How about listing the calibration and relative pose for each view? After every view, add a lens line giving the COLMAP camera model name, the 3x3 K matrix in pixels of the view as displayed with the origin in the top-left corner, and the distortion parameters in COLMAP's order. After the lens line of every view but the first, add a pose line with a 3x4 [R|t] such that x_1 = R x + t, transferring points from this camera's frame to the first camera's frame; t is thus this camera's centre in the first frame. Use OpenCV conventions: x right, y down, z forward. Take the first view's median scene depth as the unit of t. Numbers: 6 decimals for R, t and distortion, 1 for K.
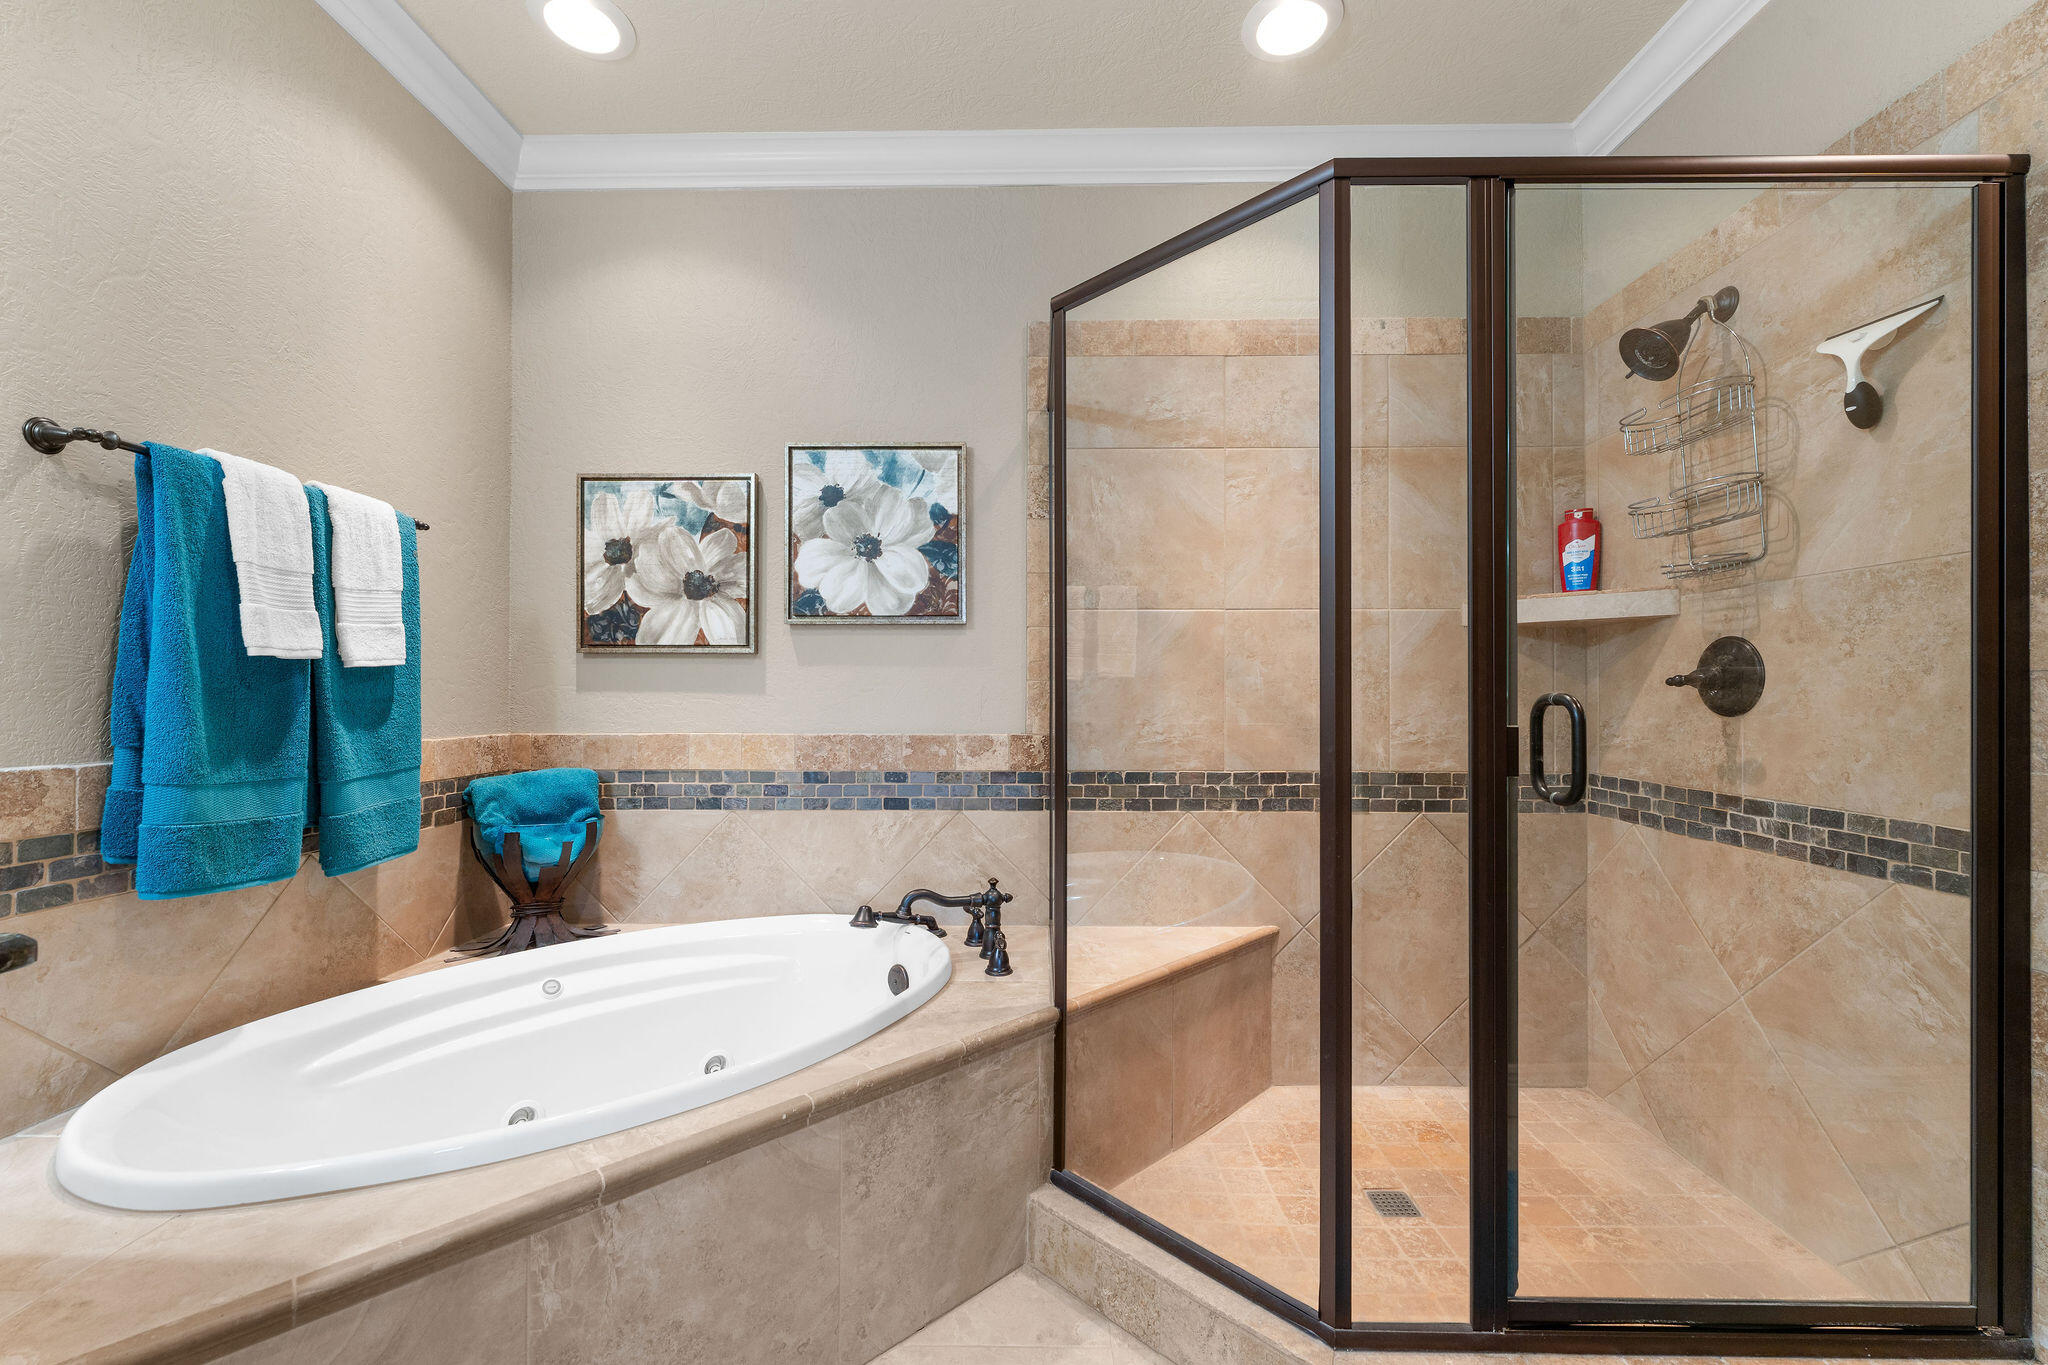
lens RADIAL K [[812.7, 0, 1027.0], [0, 812.7, 691.7], [0, 0, 1]] dist [0.000367, -0.000855]
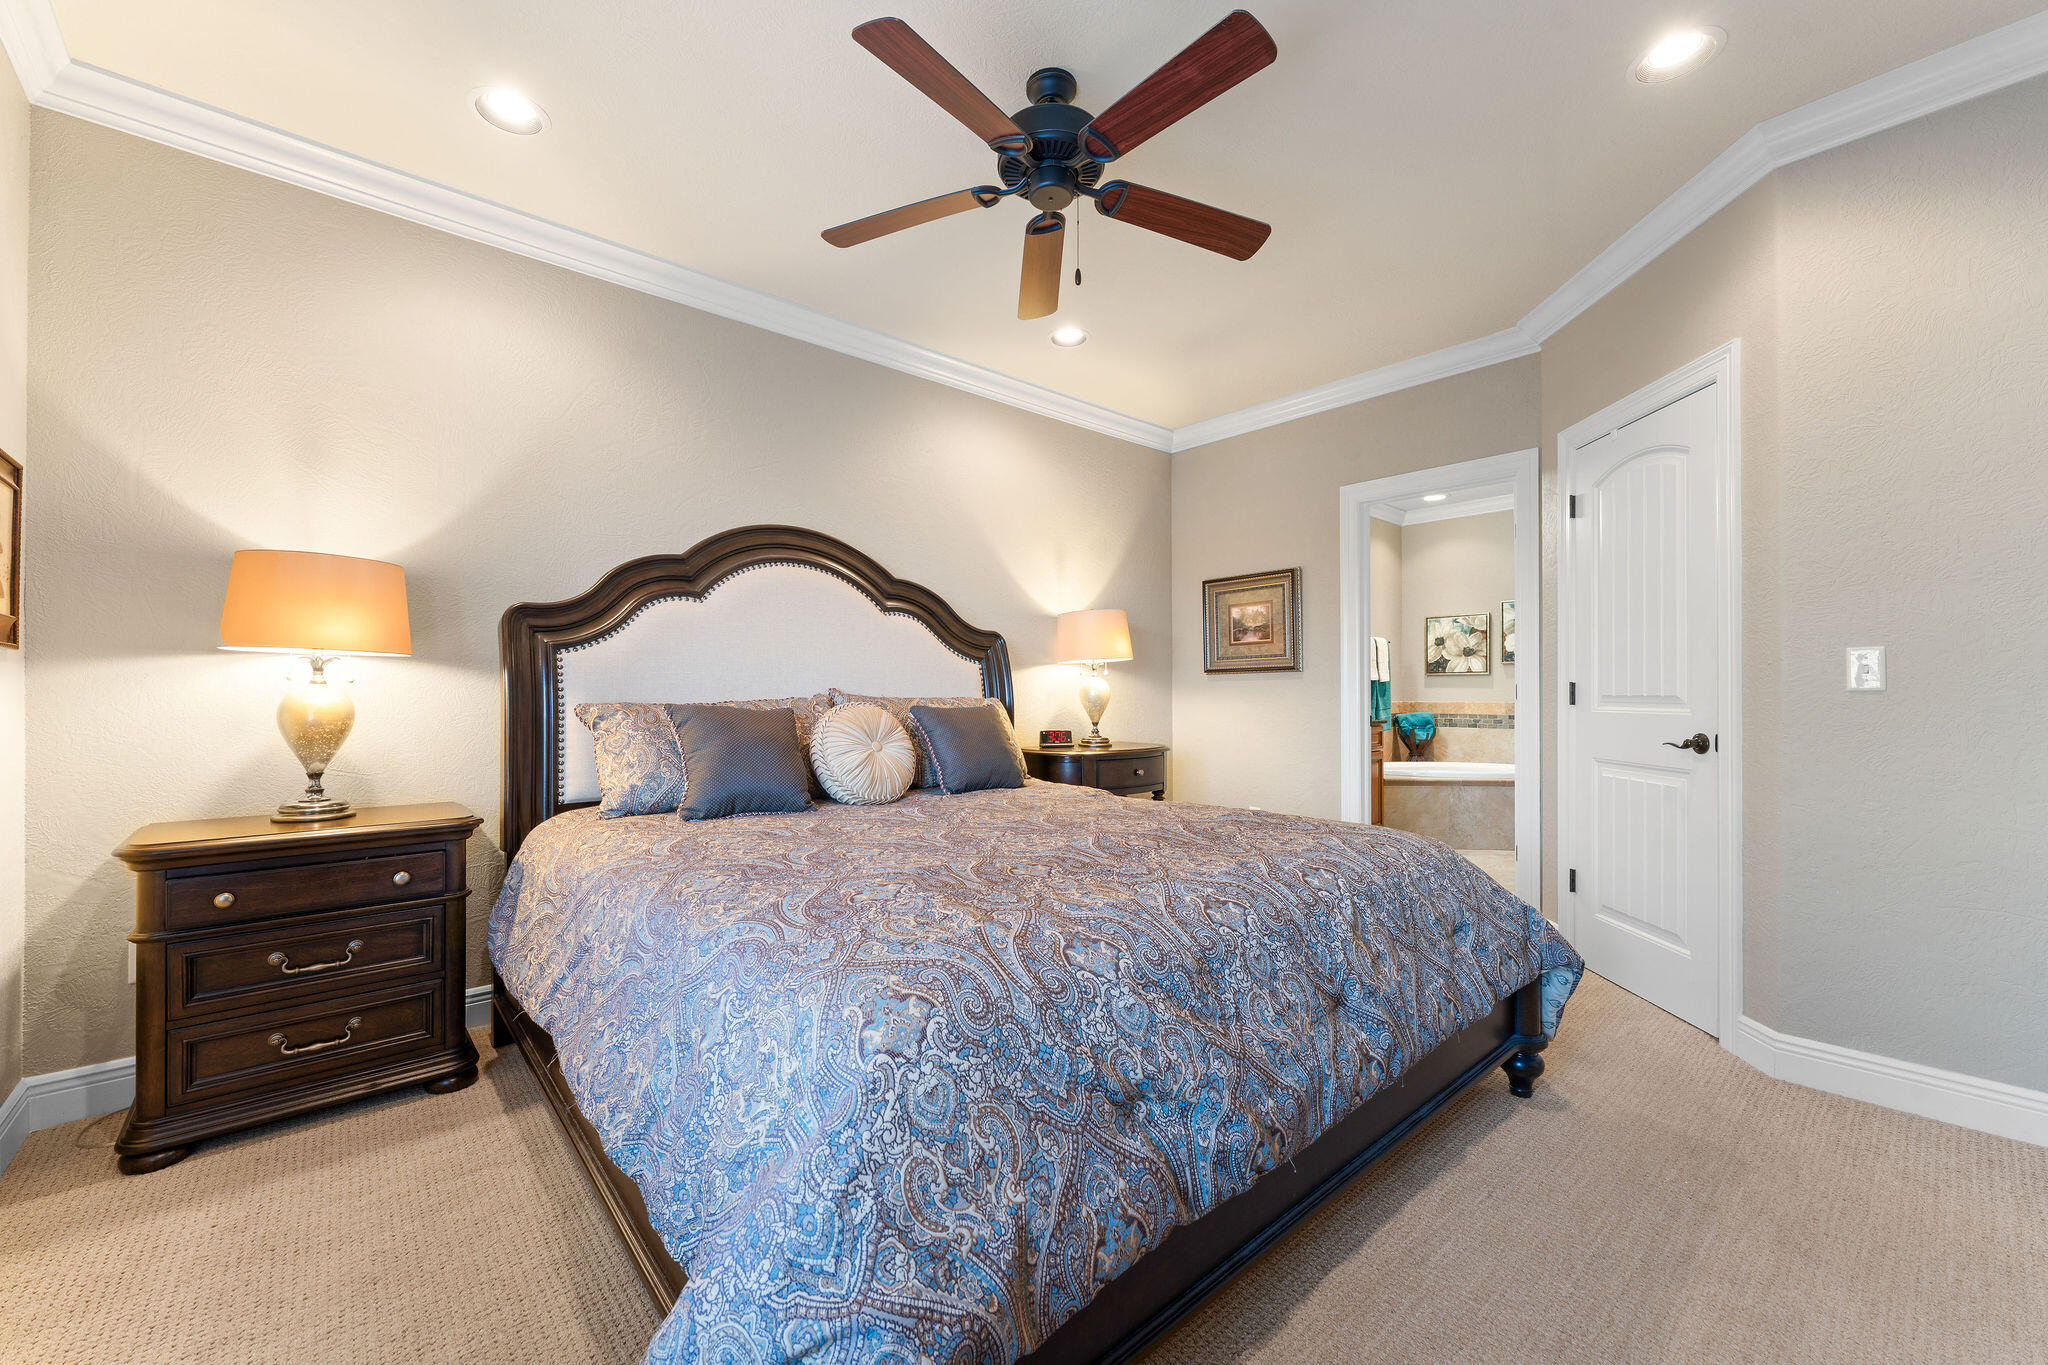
lens RADIAL K [[812.7, 0, 1017.6], [0, 812.7, 688.3], [0, 0, 1]] dist [0.000367, -0.000855]
pose [[0.671831, -0.006996, -0.740671, 0.692851], [0.003391, 0.999974, -0.006370, 0.016394], [0.740697, 0.001768, 0.671837, -2.230393]]
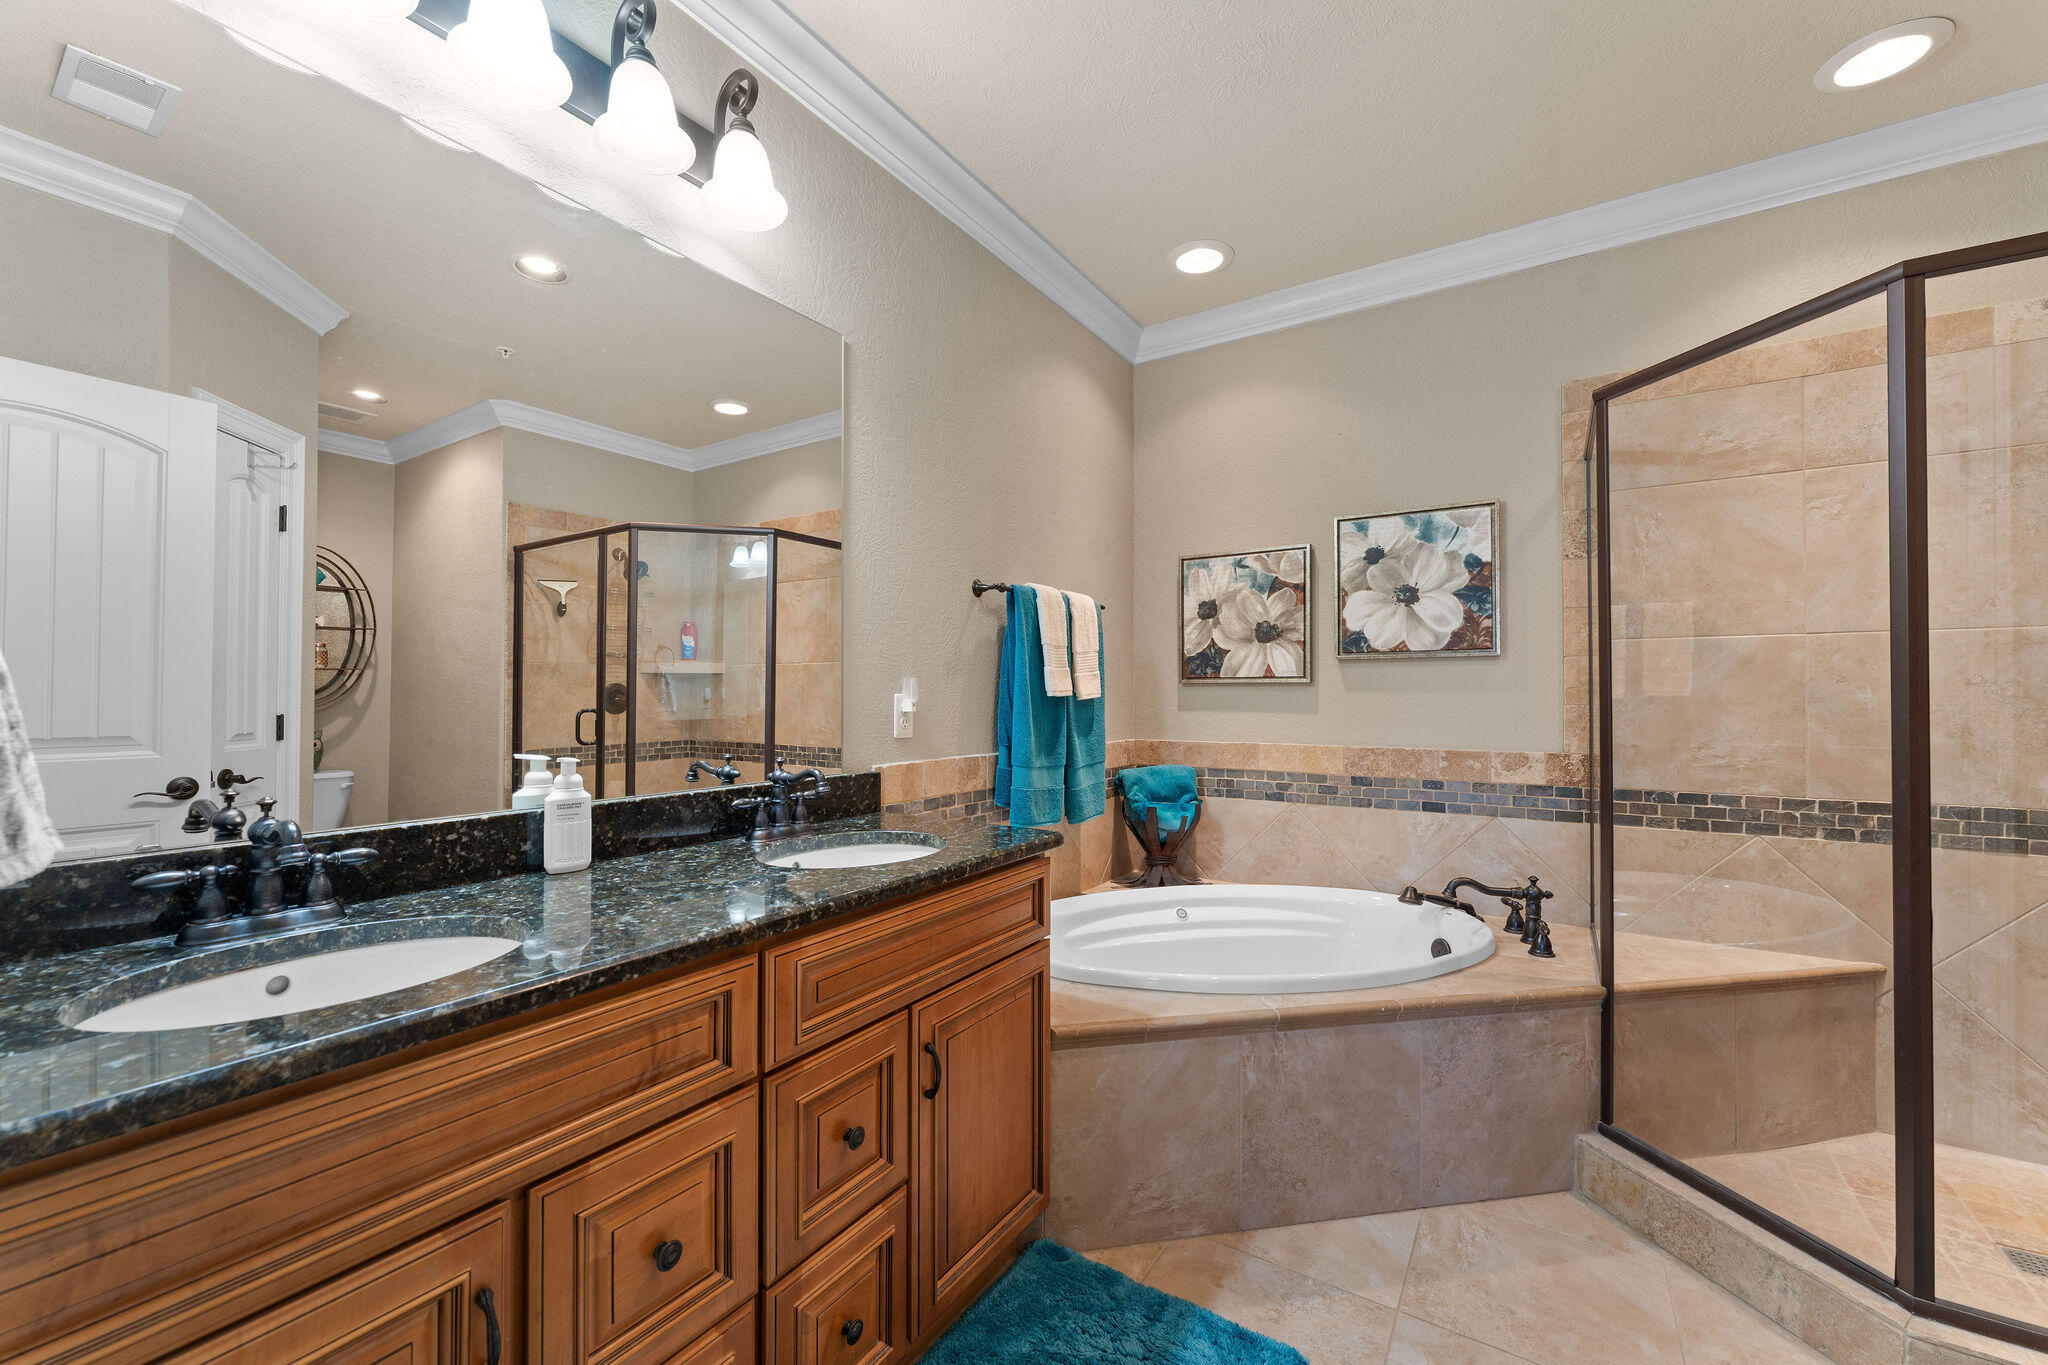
lens RADIAL K [[812.7, 0, 1017.6], [0, 812.7, 687.1], [0, 0, 1]] dist [0.000367, -0.000855]
pose [[0.843189, -0.006434, -0.537579, -0.032882], [0.003180, 0.999971, -0.006979, -0.032787], [0.537608, 0.004175, 0.843185, -0.344286]]
